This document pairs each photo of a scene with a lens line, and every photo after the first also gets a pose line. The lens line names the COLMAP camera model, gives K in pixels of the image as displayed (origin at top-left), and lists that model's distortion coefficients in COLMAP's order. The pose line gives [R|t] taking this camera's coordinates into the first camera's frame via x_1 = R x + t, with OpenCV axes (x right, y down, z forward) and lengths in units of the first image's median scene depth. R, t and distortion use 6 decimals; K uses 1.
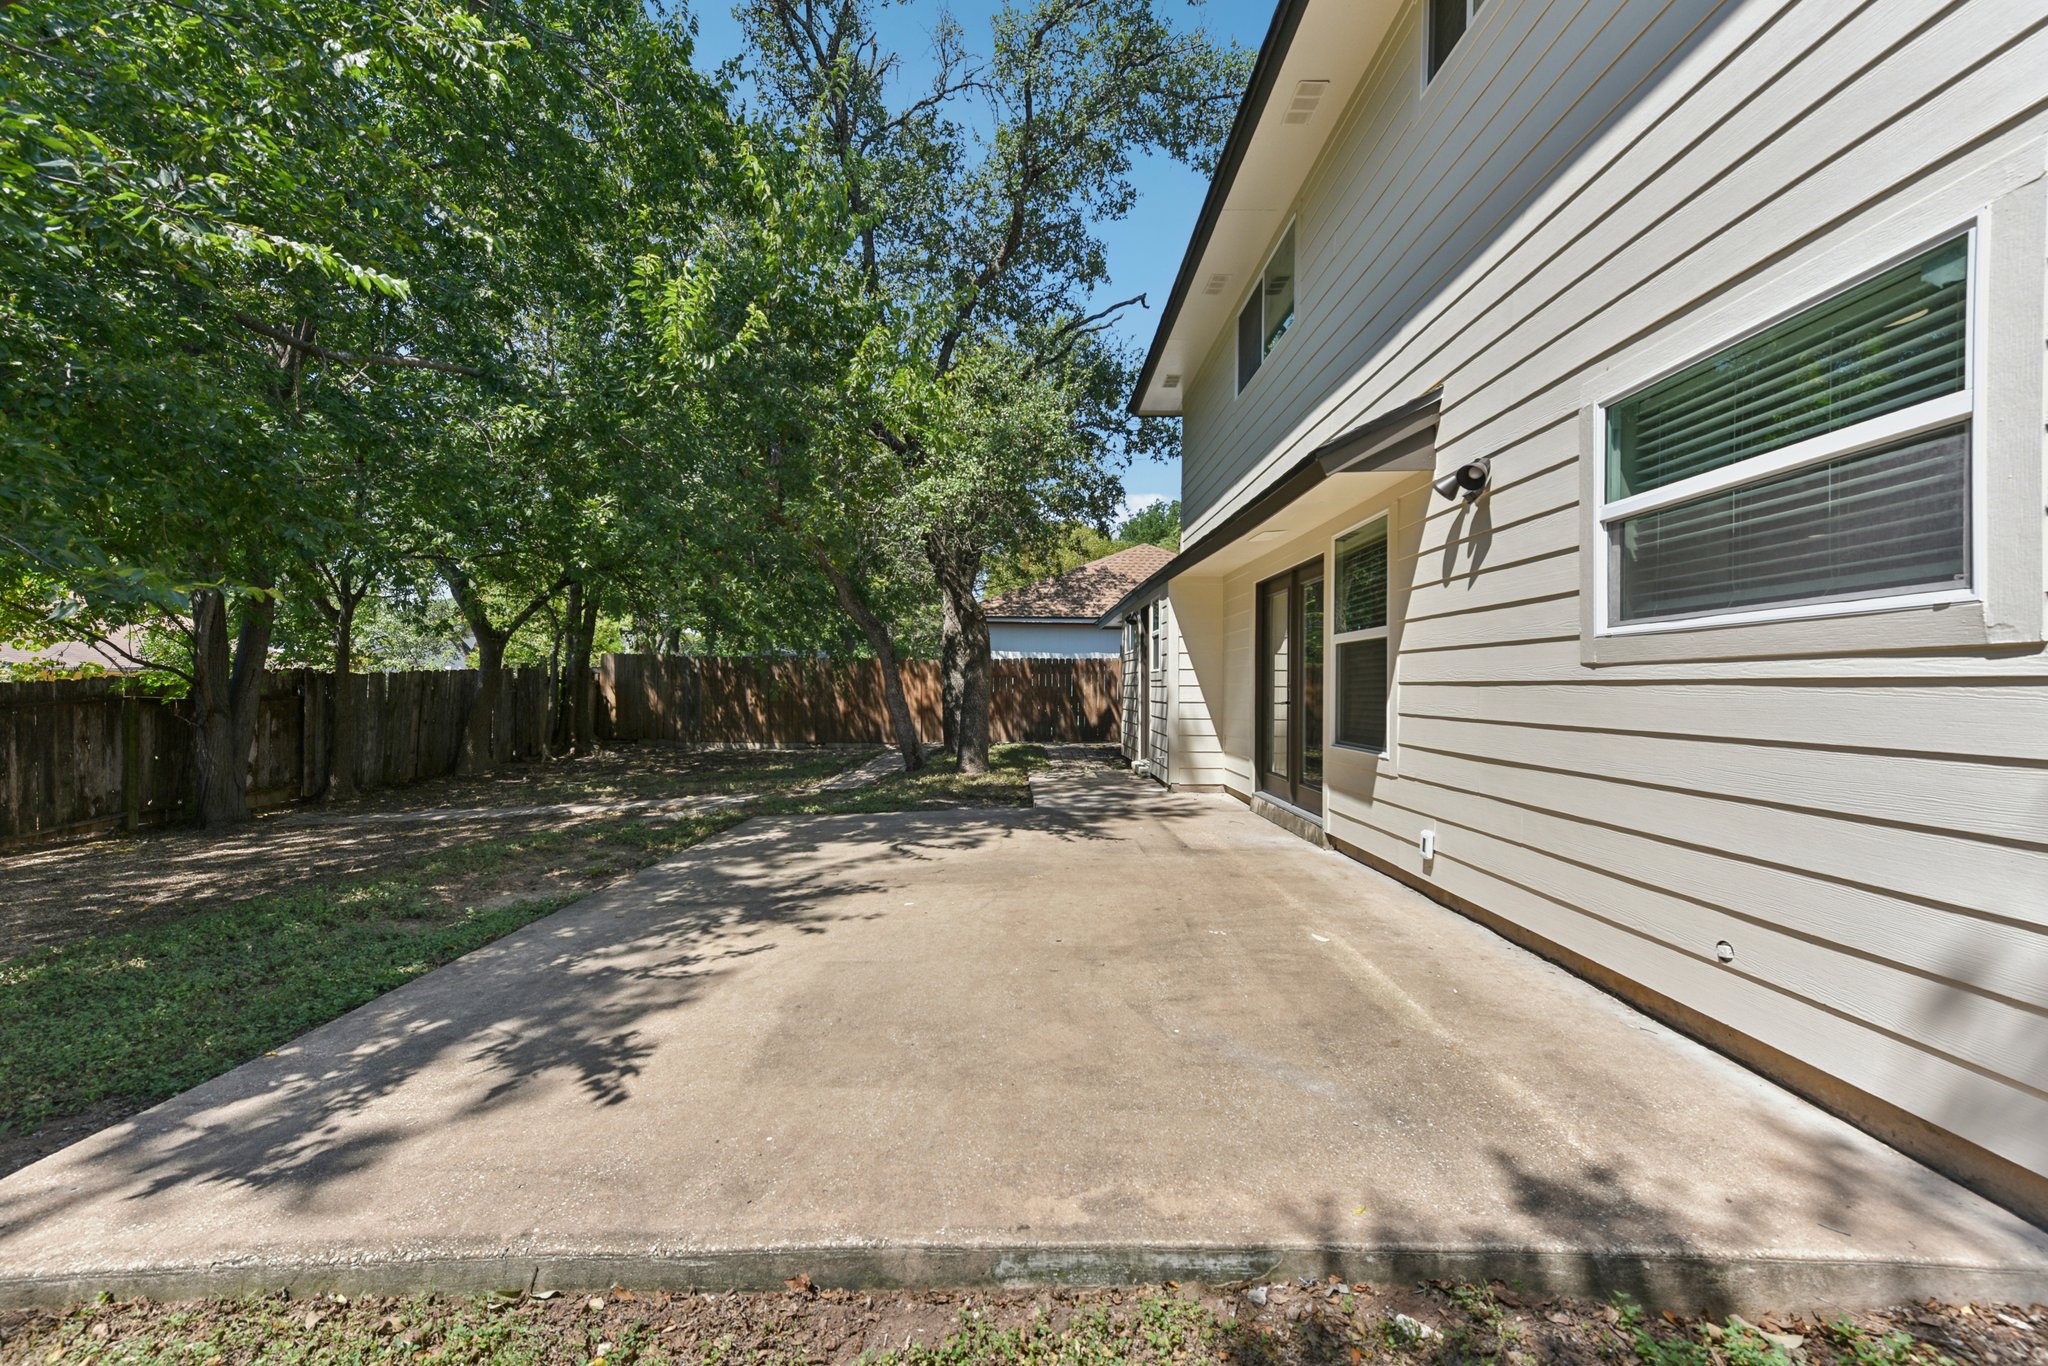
lens RADIAL K [[831.7, 0, 1024.6], [0, 831.7, 691.0], [0, 0, 1]] dist [0.001100, -0.000129]
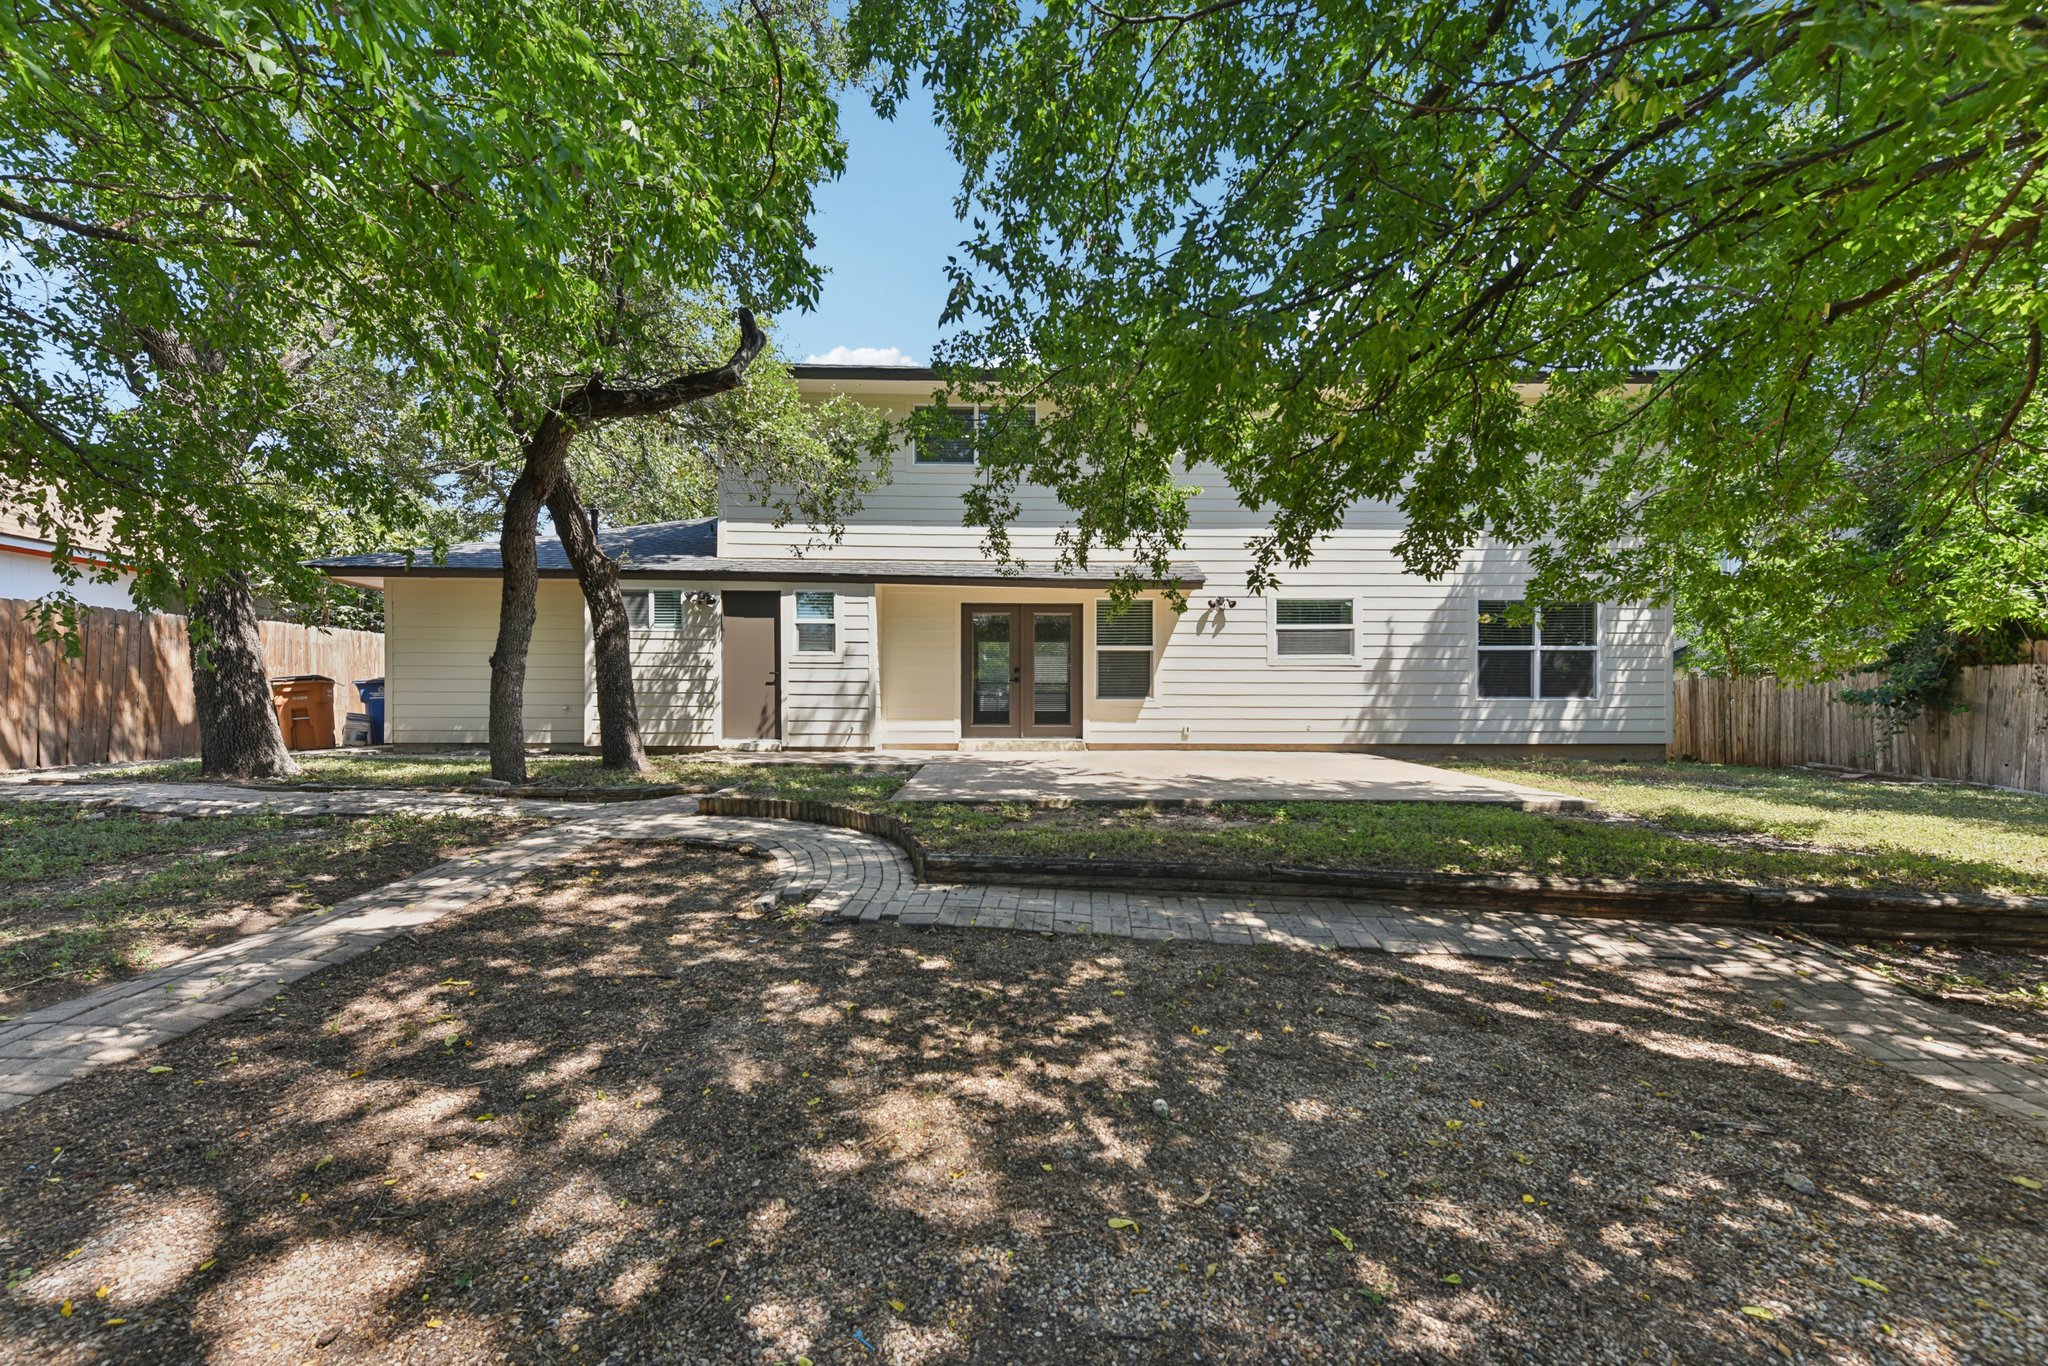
lens RADIAL K [[831.7, 0, 1024.6], [0, 831.7, 691.0], [0, 0, 1]] dist [0.001100, -0.000129]
pose [[-0.003952, -0.007055, 0.999967, -1.982742], [-0.006592, 0.999954, 0.007029, 0.038513], [-0.999970, -0.006564, -0.003998, 1.379069]]
